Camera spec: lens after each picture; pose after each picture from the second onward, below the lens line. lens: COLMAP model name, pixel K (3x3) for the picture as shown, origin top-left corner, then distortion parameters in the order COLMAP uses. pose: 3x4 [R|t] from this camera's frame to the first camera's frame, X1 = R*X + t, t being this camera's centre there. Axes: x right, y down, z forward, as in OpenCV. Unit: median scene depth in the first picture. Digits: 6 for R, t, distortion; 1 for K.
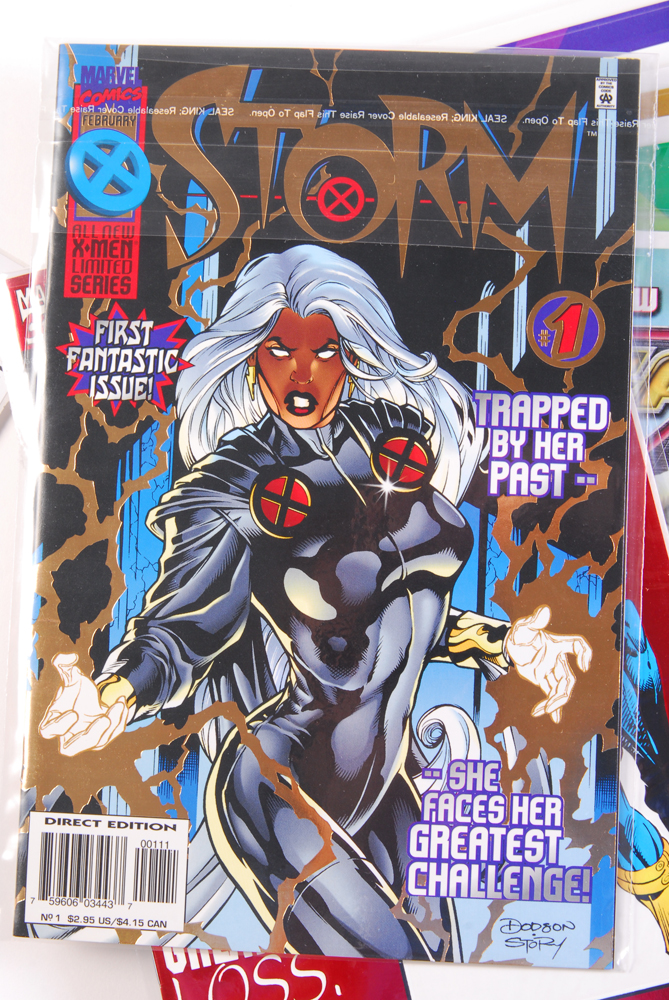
lens RADIAL K [[2081.6, 0, 329.9], [0, 2081.6, 498.6], [0, 0, 1]] dist [0.048980, 0.000000]
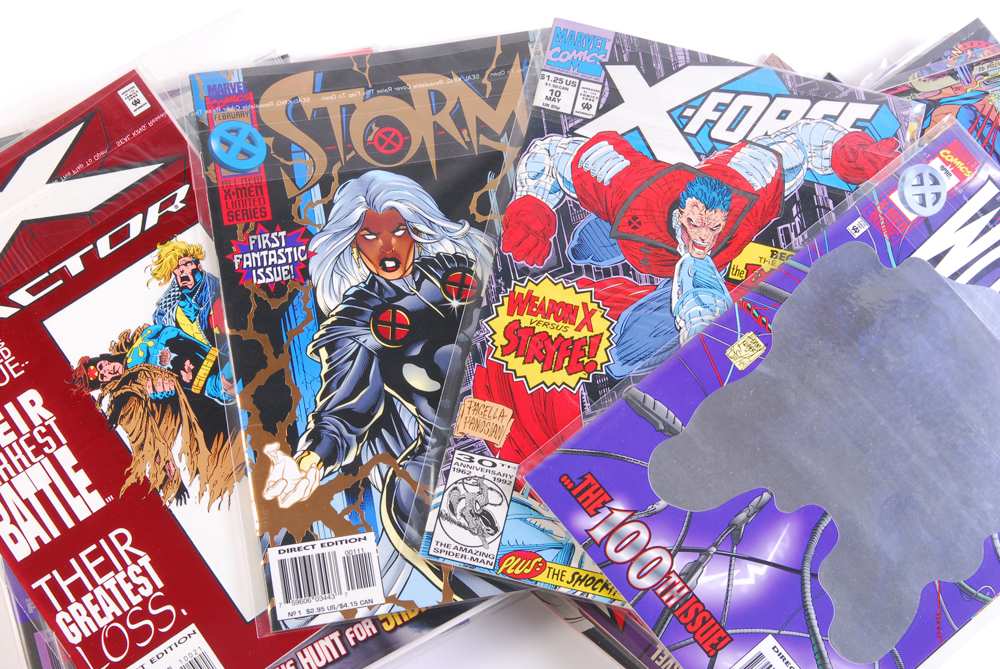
lens RADIAL K [[2081.6, 0, 502.8], [0, 2081.6, 333.7], [0, 0, 1]] dist [0.048980, 0.000000]
pose [[0.976654, -0.212879, 0.028813, 0.012305], [0.209297, 0.973164, 0.095635, -0.123402], [-0.048398, -0.087372, 0.994999, -0.552886]]
